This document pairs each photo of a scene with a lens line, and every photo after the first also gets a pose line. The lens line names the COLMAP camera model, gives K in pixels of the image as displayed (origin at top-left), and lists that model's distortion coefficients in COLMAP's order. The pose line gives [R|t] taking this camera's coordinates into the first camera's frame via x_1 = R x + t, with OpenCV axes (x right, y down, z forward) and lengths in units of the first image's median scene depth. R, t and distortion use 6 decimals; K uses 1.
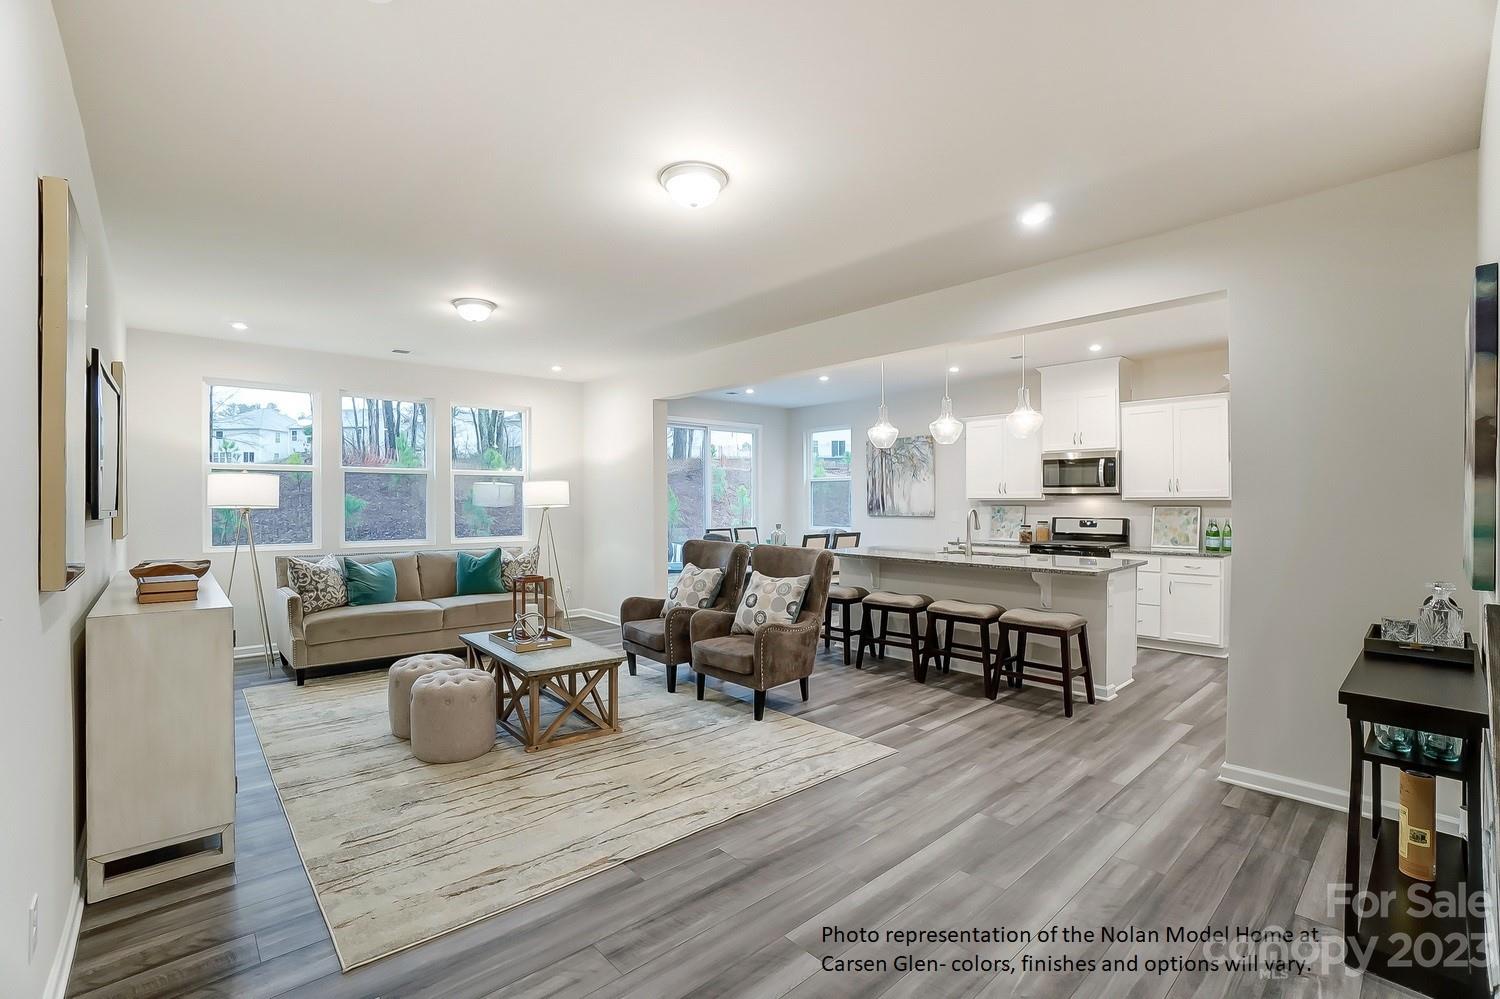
lens RADIAL K [[677.0, 0, 740.9], [0, 677.0, 504.2], [0, 0, 1]] dist [-0.001488, 0.000060]
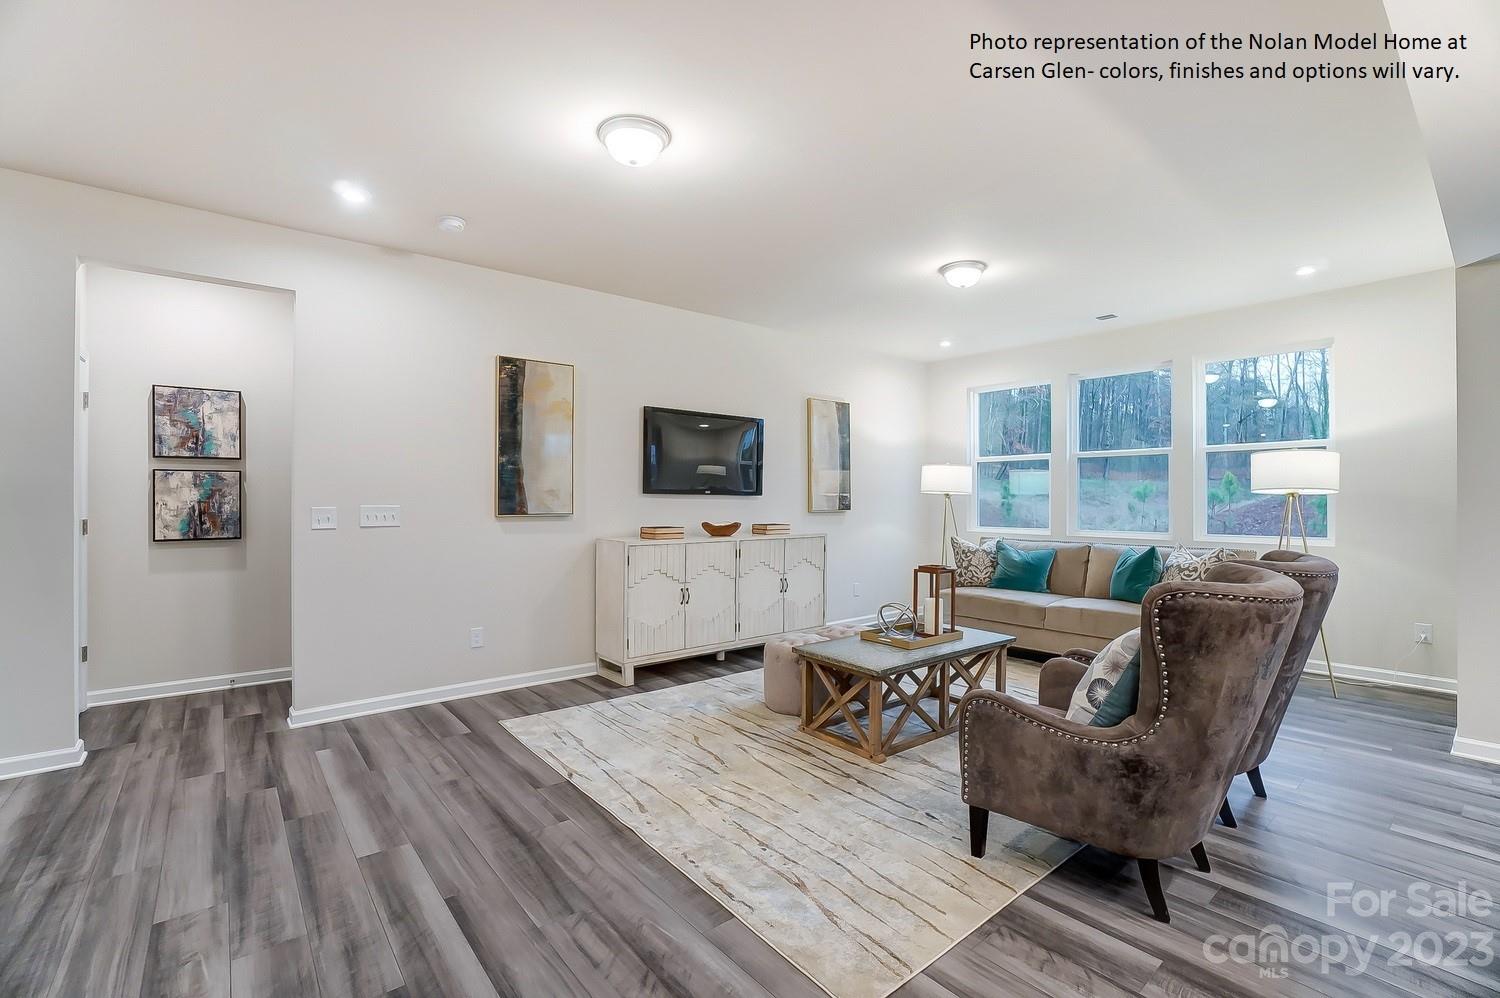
lens RADIAL K [[677.0, 0, 740.9], [0, 677.0, 503.7], [0, 0, 1]] dist [-0.001488, 0.000060]
pose [[-0.086502, -0.000157, -0.996252, 0.713338], [0.006763, 0.999977, -0.000744, 0.028003], [0.996229, -0.006802, -0.086499, 1.008676]]
